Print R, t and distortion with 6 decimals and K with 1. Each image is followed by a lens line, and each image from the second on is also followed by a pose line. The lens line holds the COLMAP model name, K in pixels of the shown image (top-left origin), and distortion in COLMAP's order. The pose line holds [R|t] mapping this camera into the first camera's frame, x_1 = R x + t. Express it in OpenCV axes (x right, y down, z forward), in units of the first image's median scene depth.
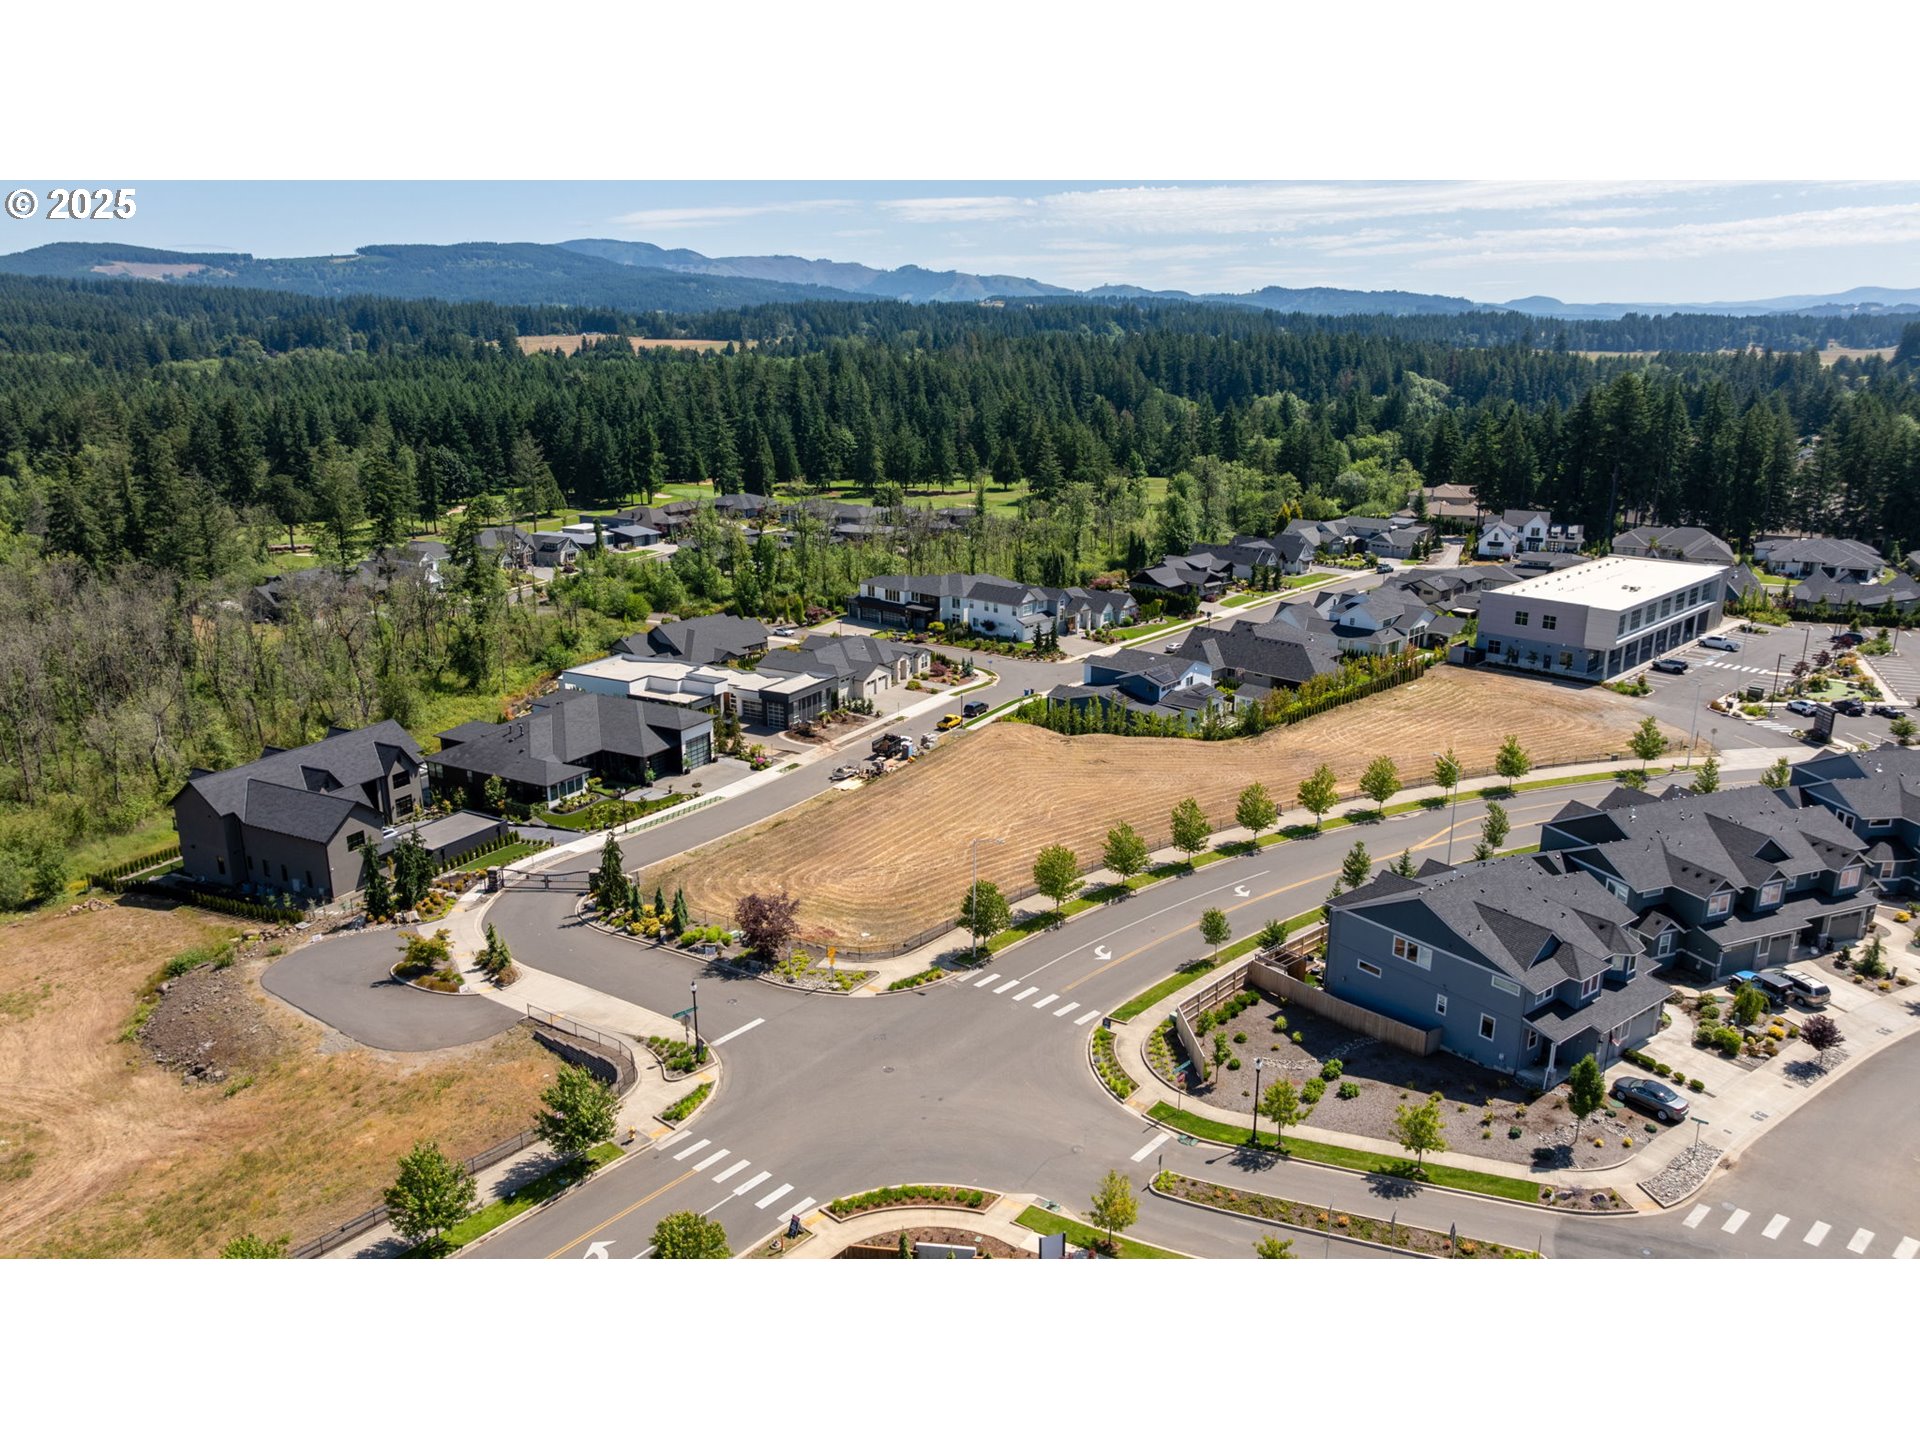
lens RADIAL K [[1340.1, 0, 971.3], [0, 1340.1, 719.1], [0, 0, 1]] dist [-0.019377, -0.004534]
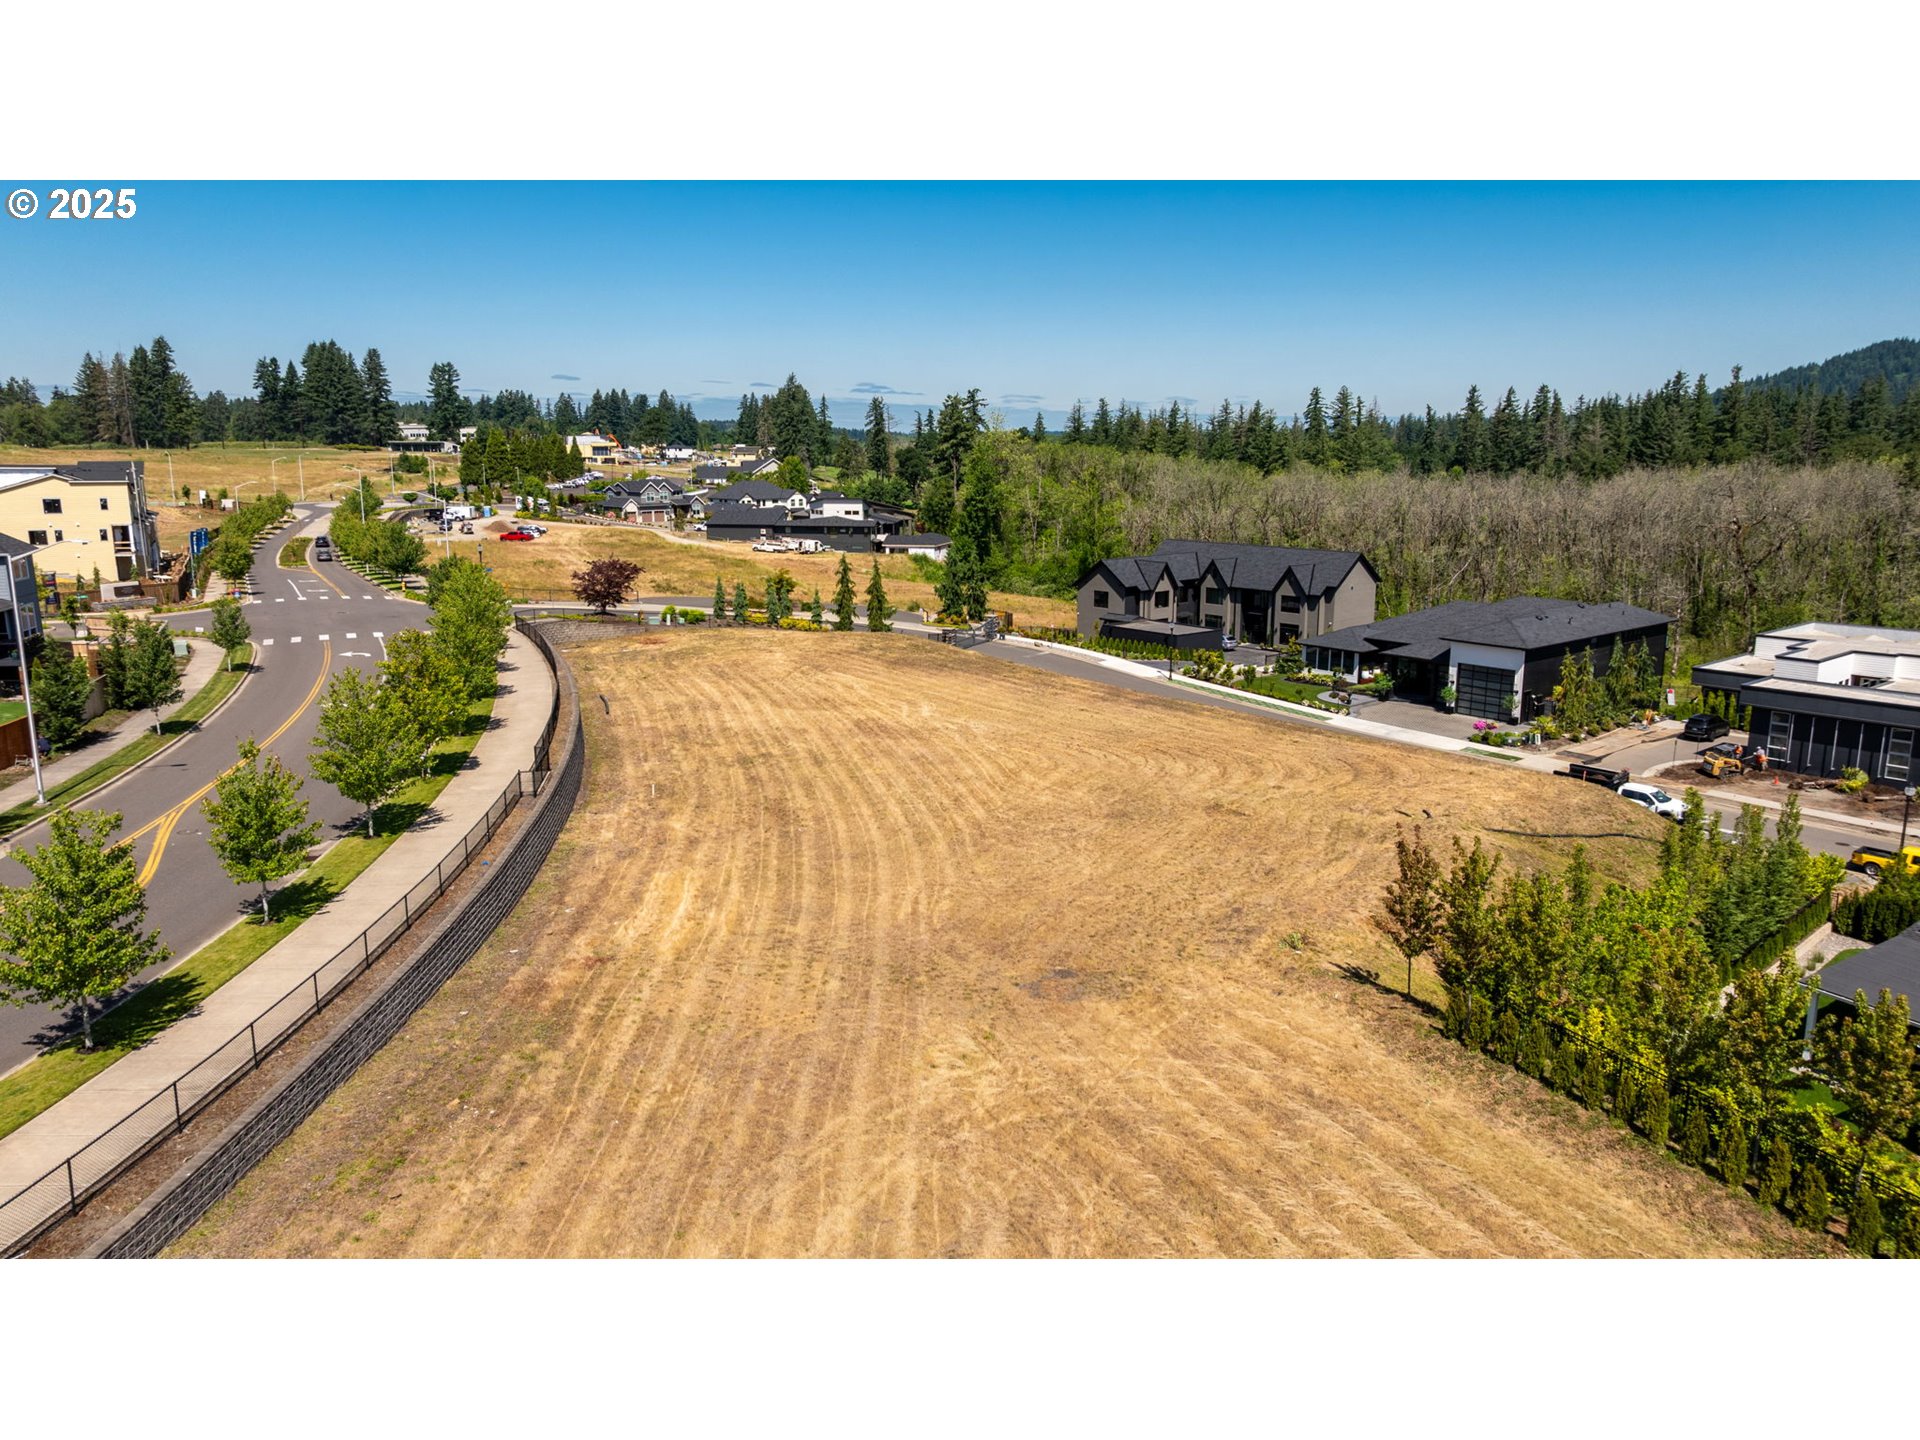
lens RADIAL K [[1340.1, 0, 971.3], [0, 1340.1, 719.1], [0, 0, 1]] dist [-0.019377, -0.004534]
pose [[-0.369853, 0.185064, -0.910472, 0.239423], [-0.256683, 0.921467, 0.291569, -0.044544], [0.892929, 0.341540, -0.293305, 0.522483]]
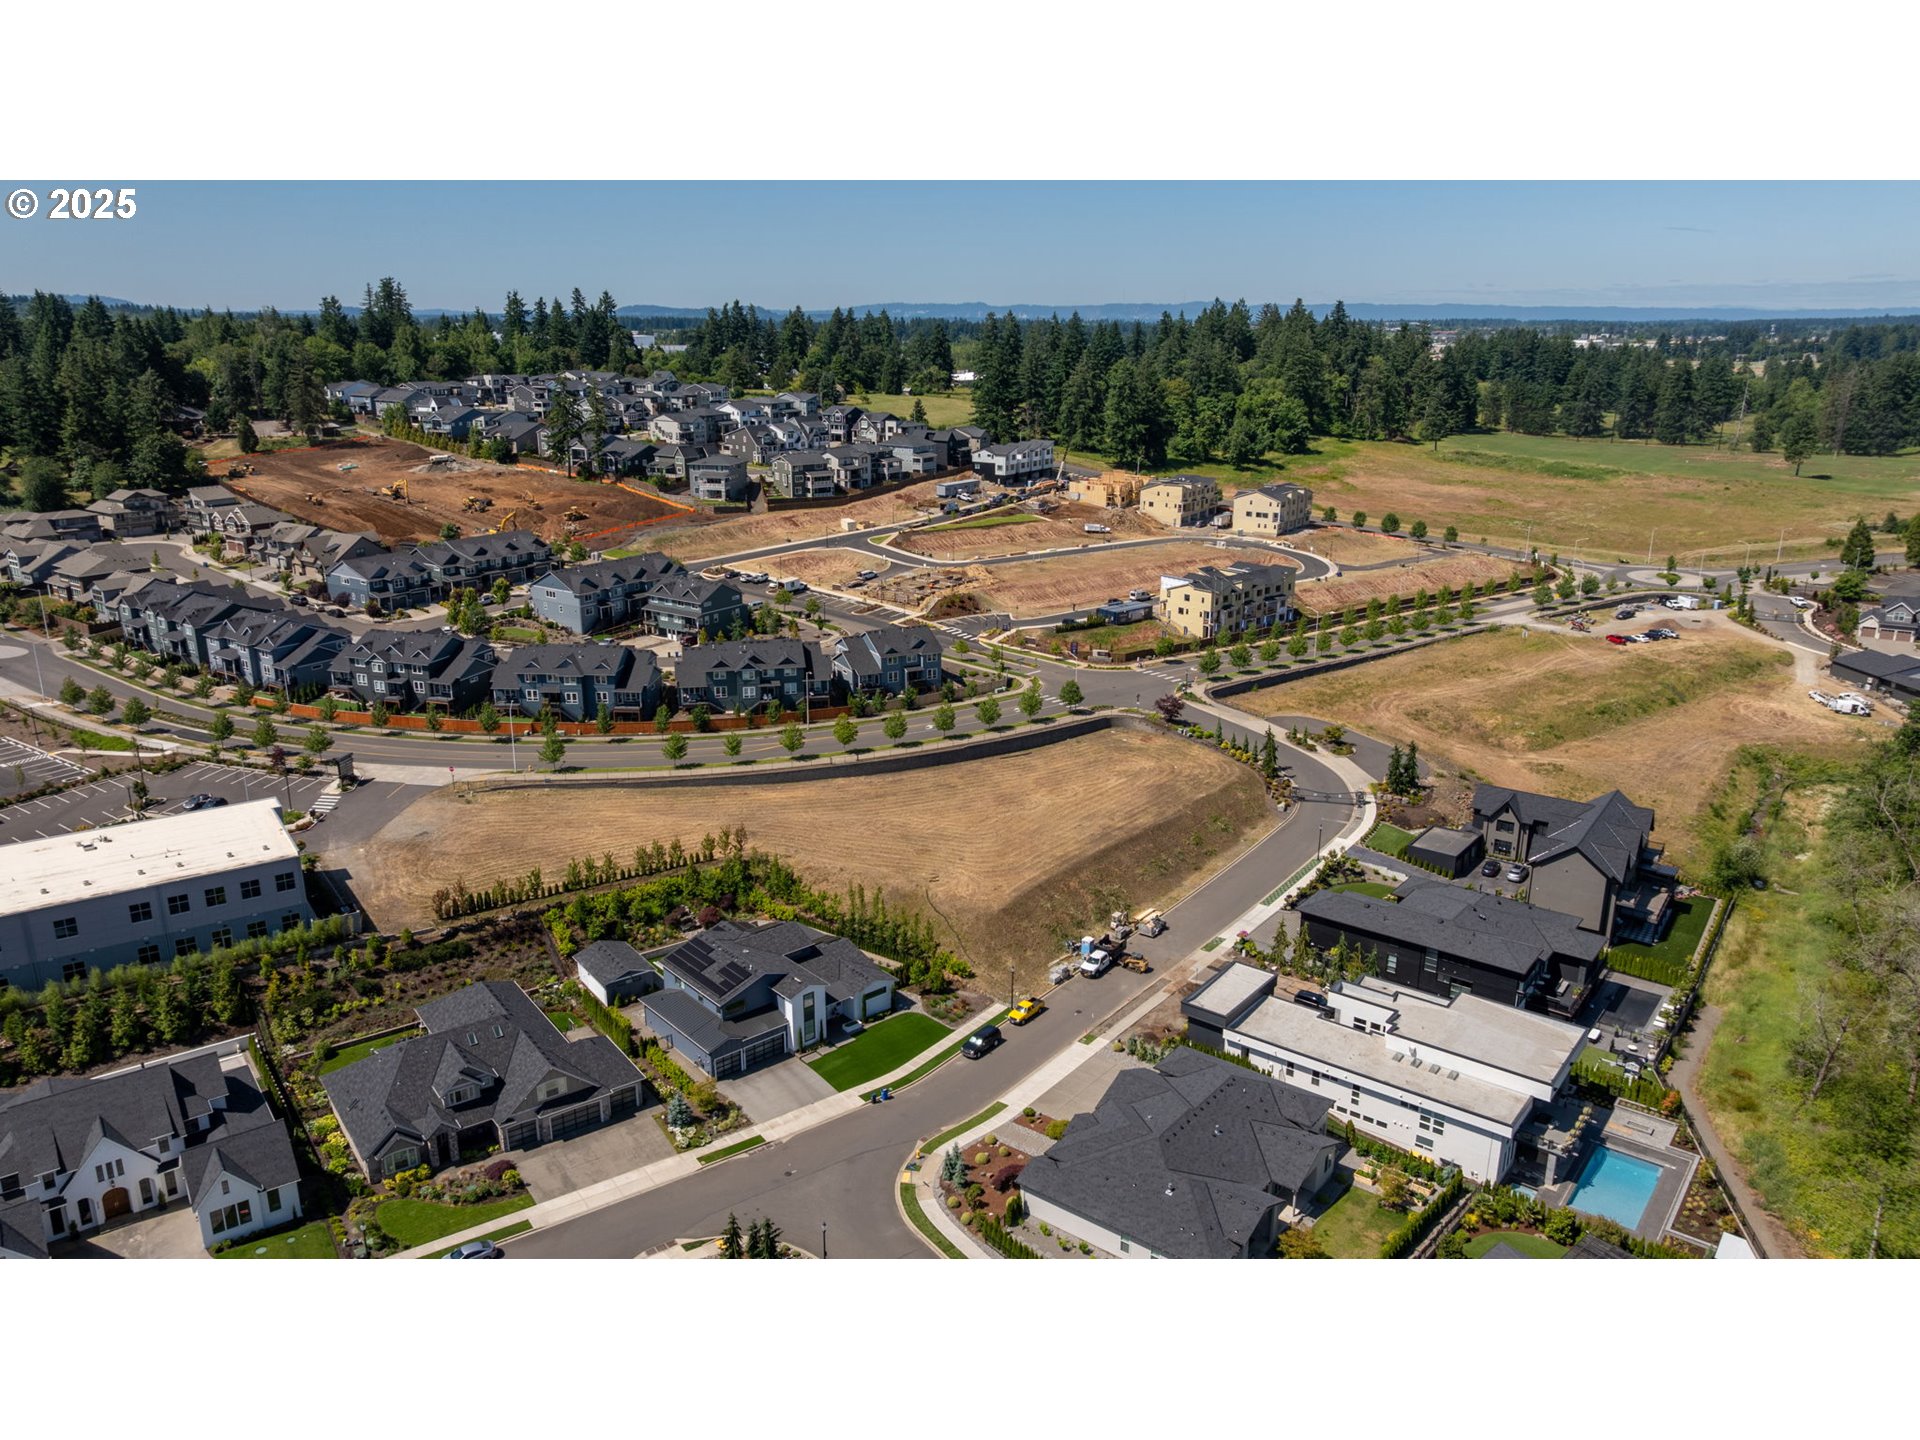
lens RADIAL K [[1340.1, 0, 971.3], [0, 1340.1, 719.1], [0, 0, 1]] dist [-0.019377, -0.004534]
pose [[-0.985093, -0.036744, 0.168054, -0.065316], [0.059123, 0.845092, 0.531342, -0.331460], [-0.161545, 0.533357, -0.830321, 0.937292]]
